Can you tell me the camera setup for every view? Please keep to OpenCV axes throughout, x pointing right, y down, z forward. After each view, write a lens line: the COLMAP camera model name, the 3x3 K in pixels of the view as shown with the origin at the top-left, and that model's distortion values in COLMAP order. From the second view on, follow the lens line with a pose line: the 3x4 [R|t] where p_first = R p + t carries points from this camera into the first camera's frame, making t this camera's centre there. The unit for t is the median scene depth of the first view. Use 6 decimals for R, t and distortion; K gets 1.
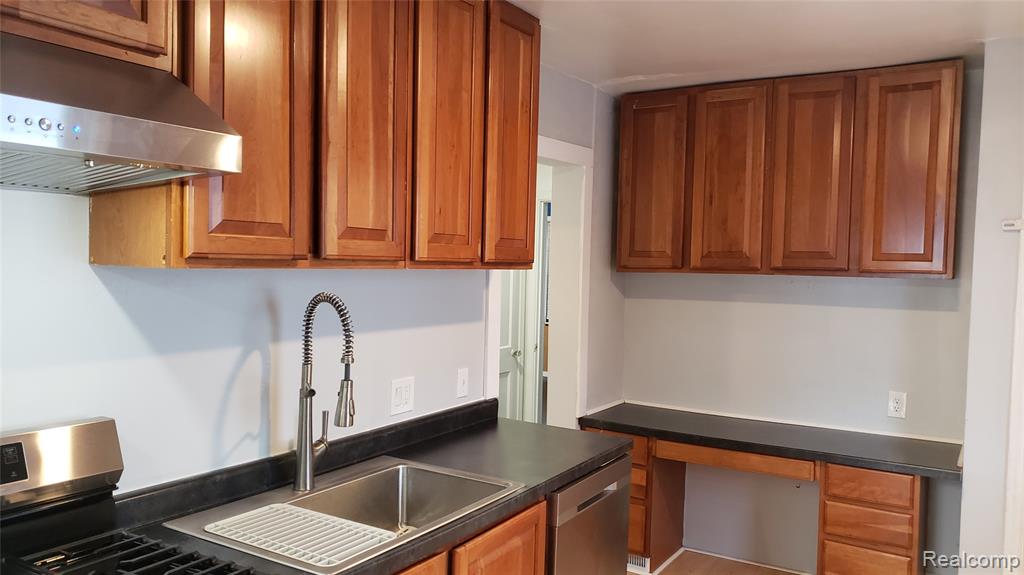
lens RADIAL K [[792.1, 0, 512.0], [0, 792.1, 287.5], [0, 0, 1]] dist [0.115696, -0.140418]
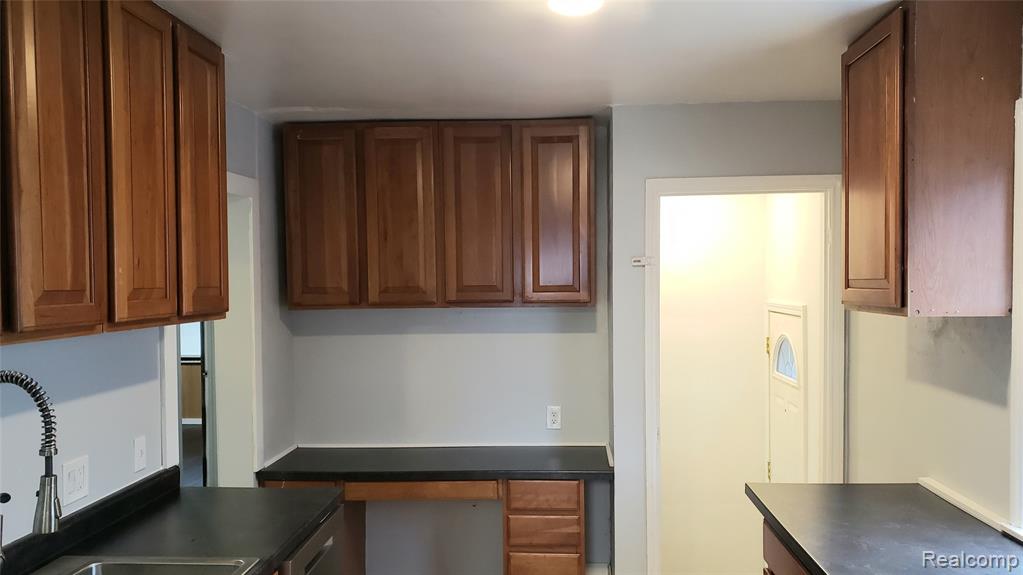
lens RADIAL K [[836.0, 0, 511.5], [0, 836.0, 287.5], [0, 0, 1]] dist [0.096764, -0.133561]
pose [[0.879732, -0.037081, 0.474021, -0.133009], [0.045429, 0.998949, -0.006166, -0.034997], [-0.473294, 0.026959, 0.880492, -0.007090]]
